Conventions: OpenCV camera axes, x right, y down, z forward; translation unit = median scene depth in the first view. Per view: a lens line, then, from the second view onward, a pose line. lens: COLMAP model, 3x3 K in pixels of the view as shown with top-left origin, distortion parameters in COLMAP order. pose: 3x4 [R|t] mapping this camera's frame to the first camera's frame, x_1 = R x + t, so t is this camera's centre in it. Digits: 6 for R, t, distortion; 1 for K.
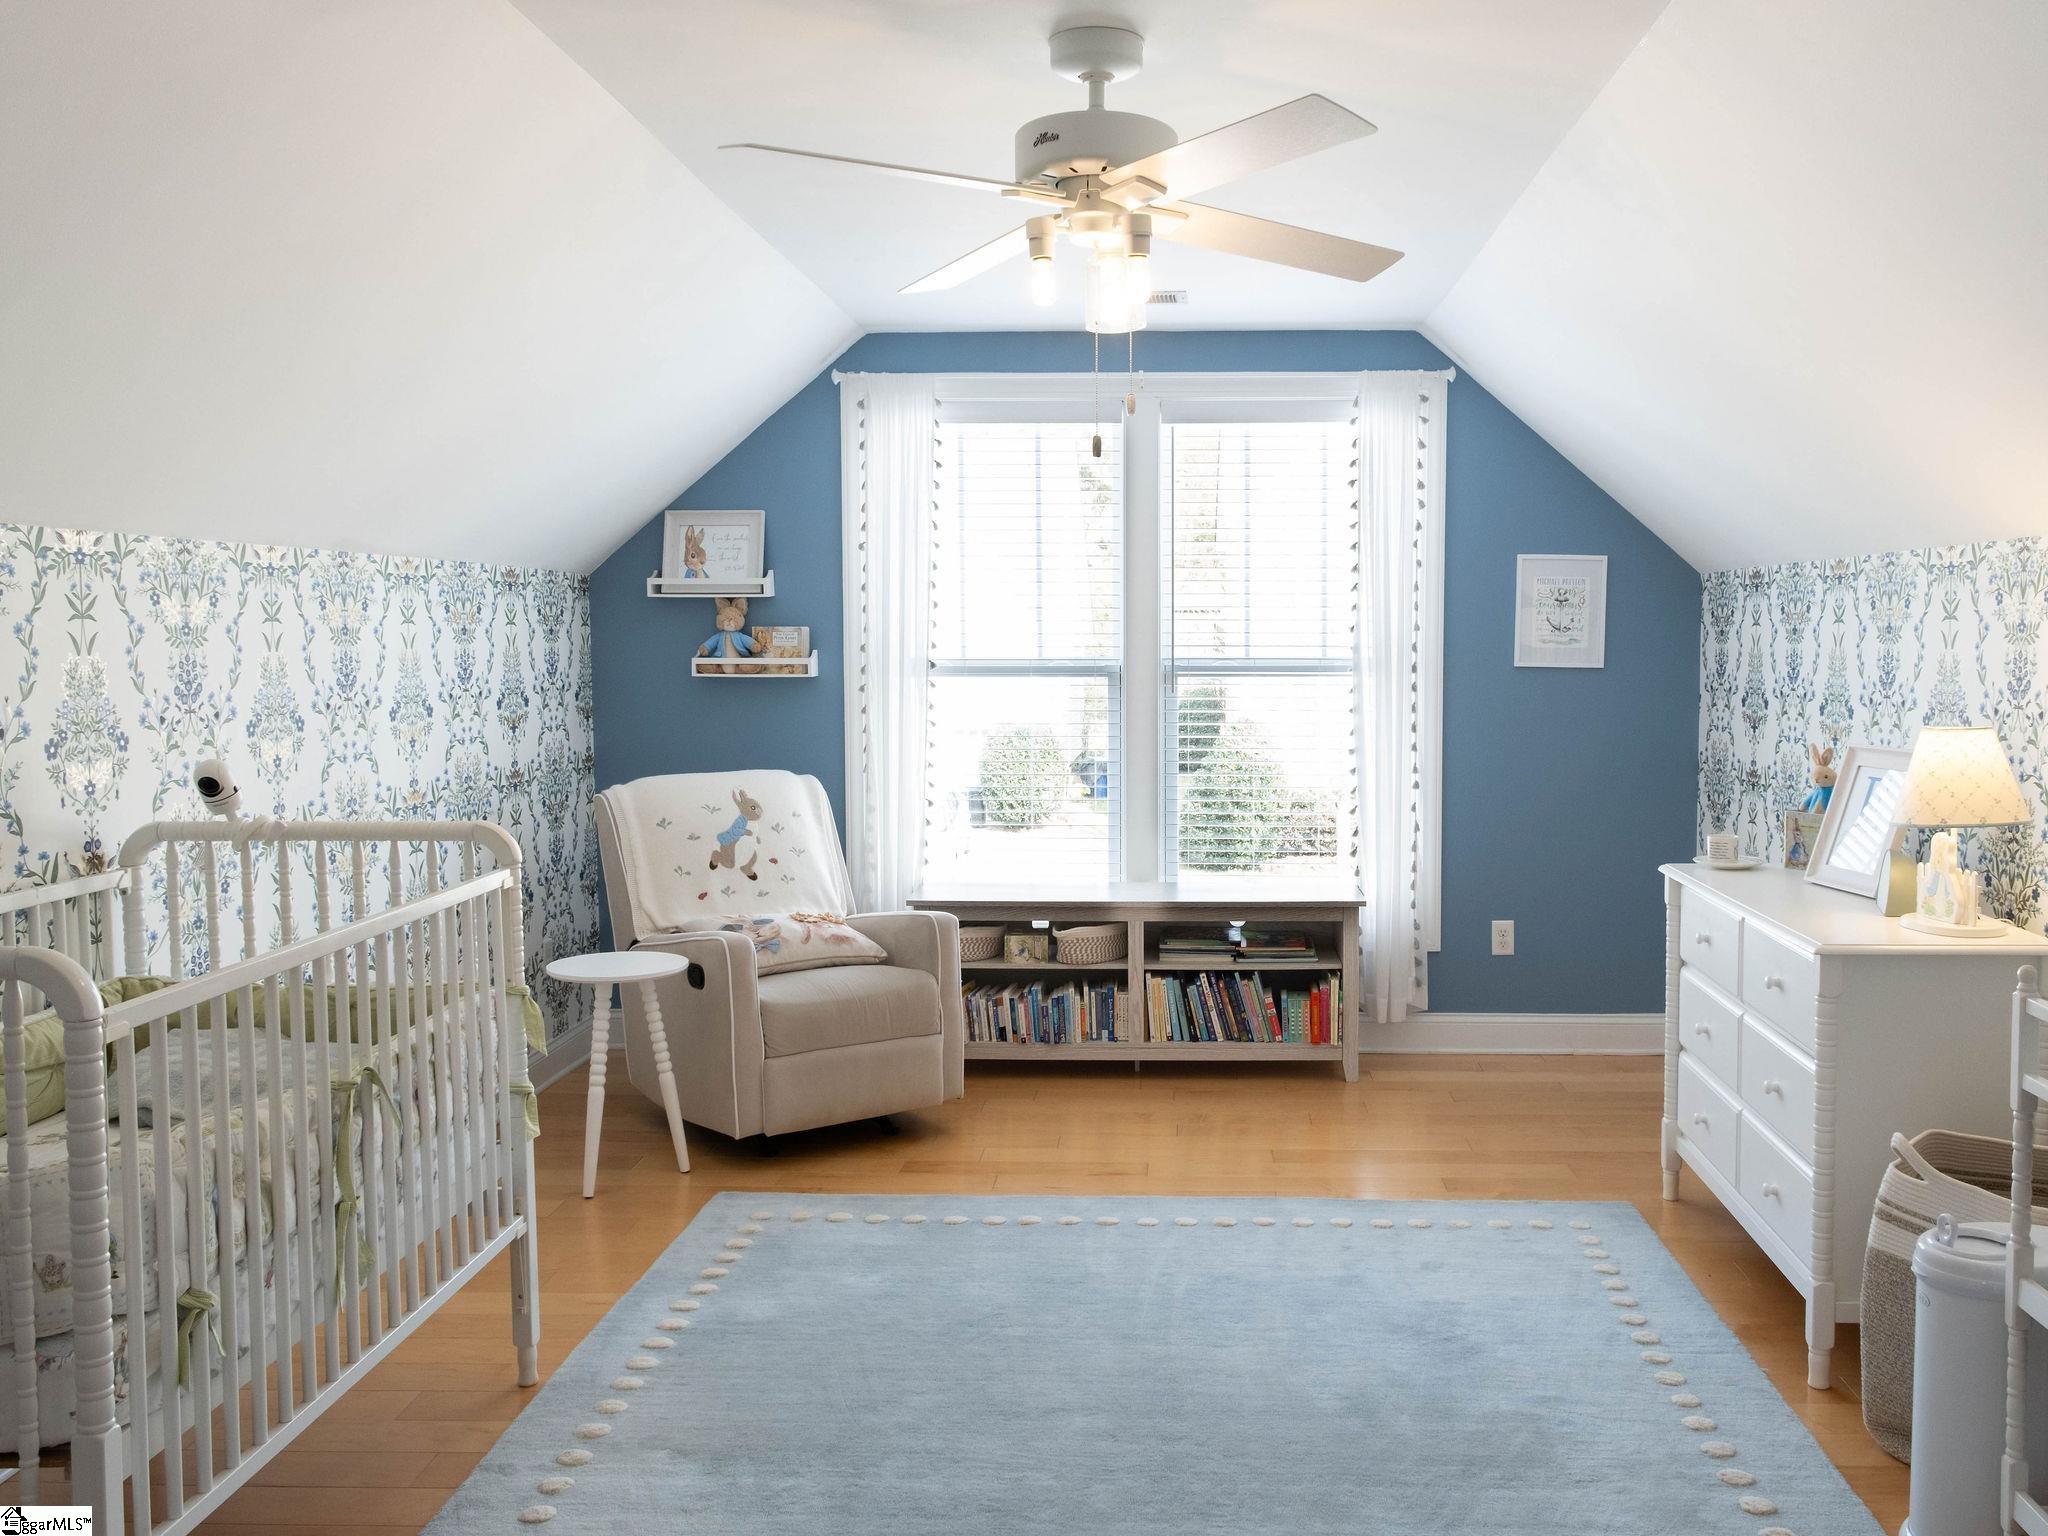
lens RADIAL K [[1832.5, 0, 1031.6], [0, 1832.5, 774.8], [0, 0, 1]] dist [-0.000747, 0.017242]
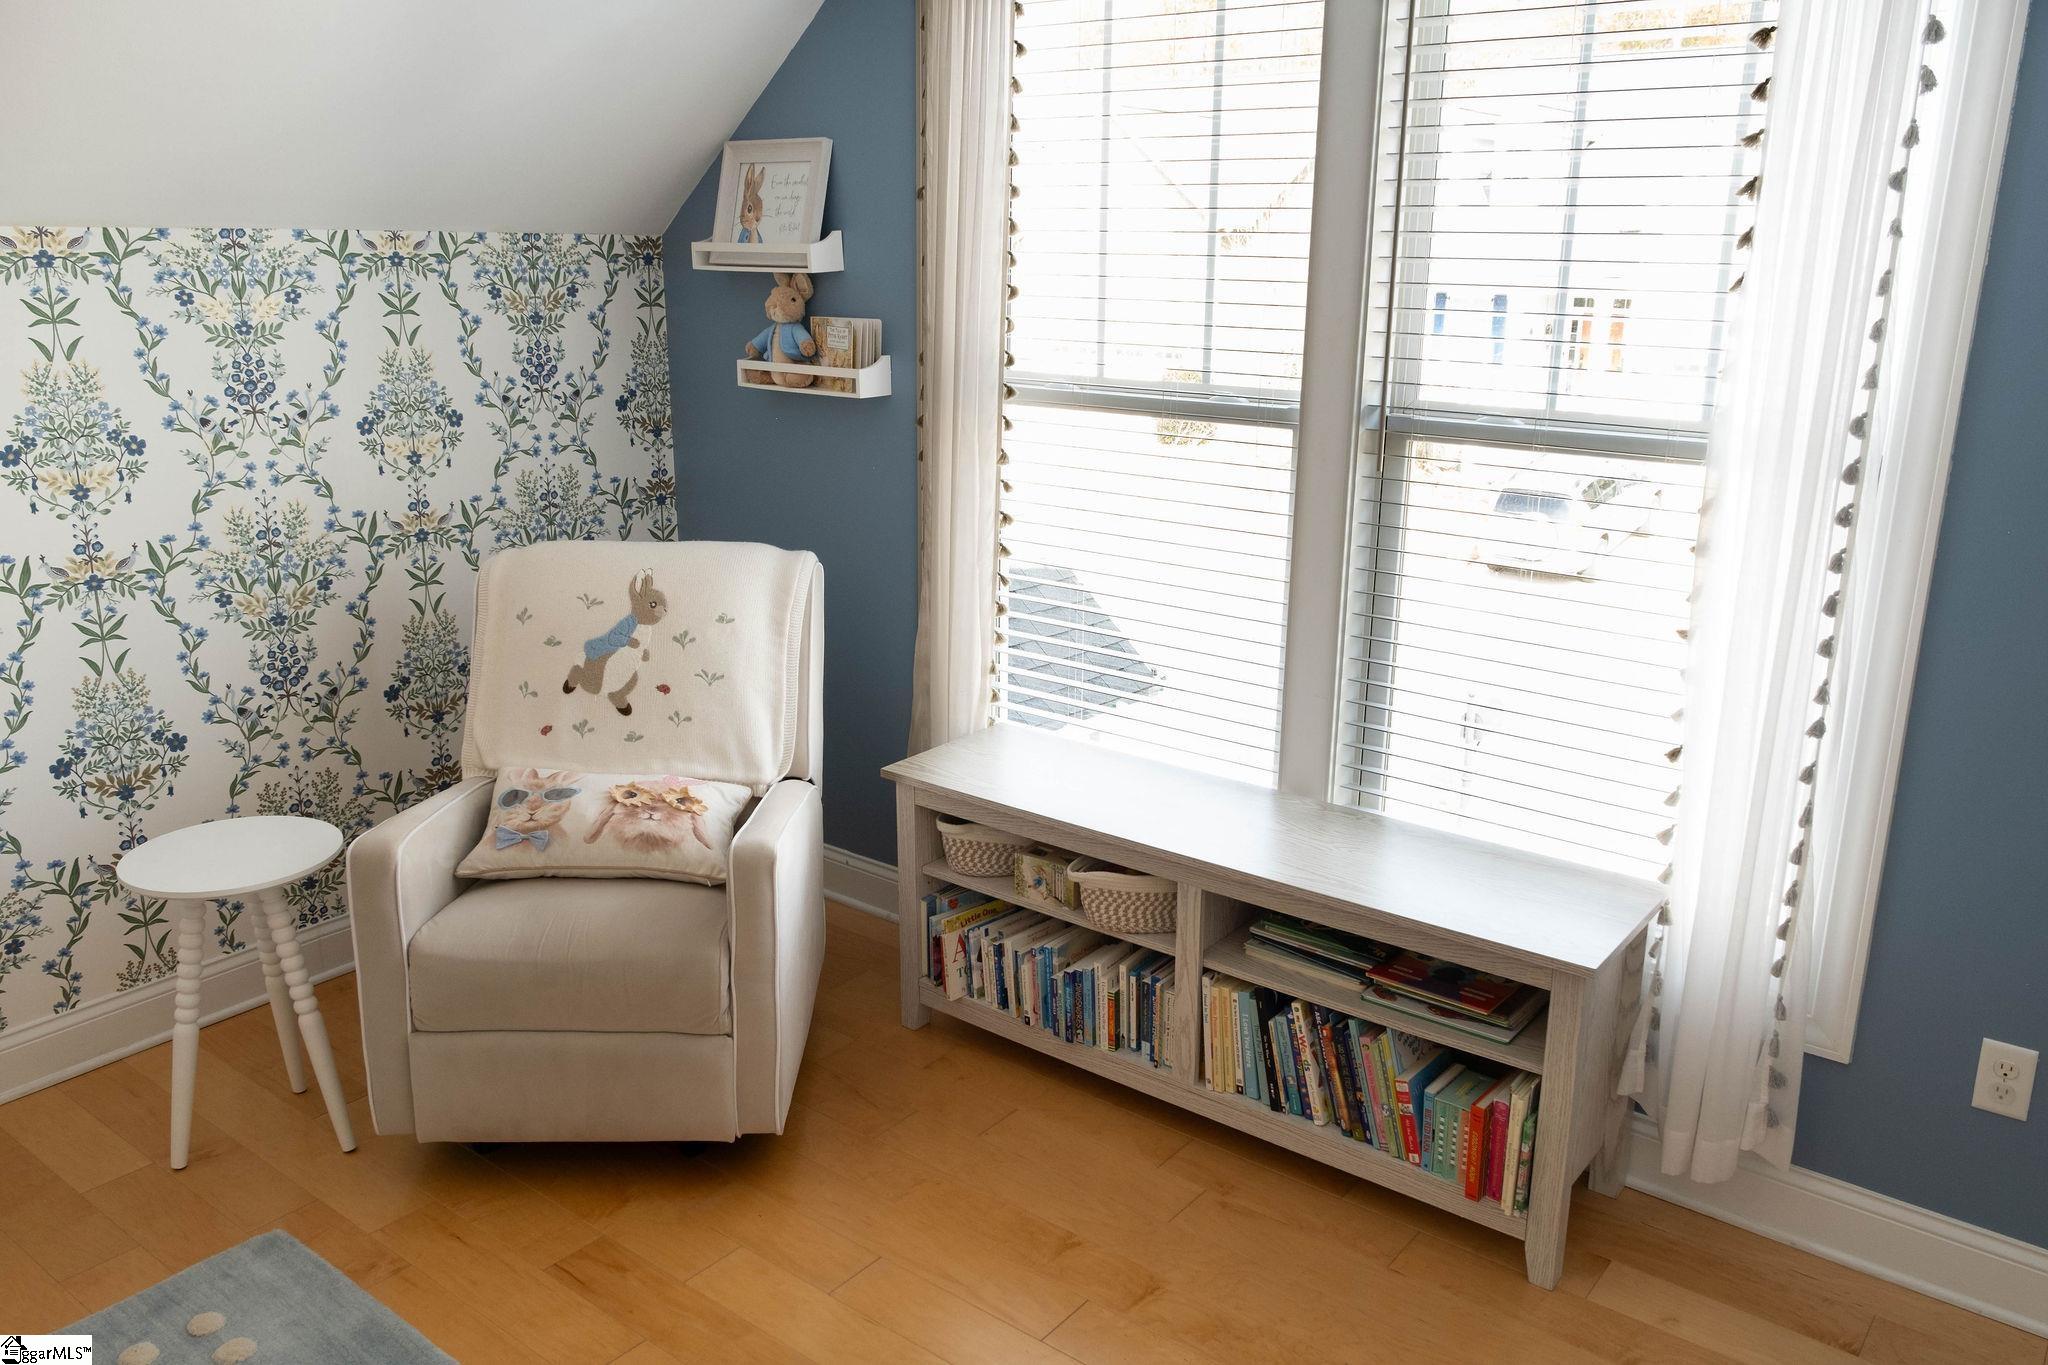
lens RADIAL K [[1527.3, 0, 1022.0], [0, 1527.3, 673.0], [0, 0, 1]] dist [0.002970, -0.004047]
pose [[0.822679, 0.162947, -0.544654, 0.257094], [-0.054069, 0.976127, 0.210363, -0.079222], [0.565929, -0.143612, 0.811849, 0.592436]]
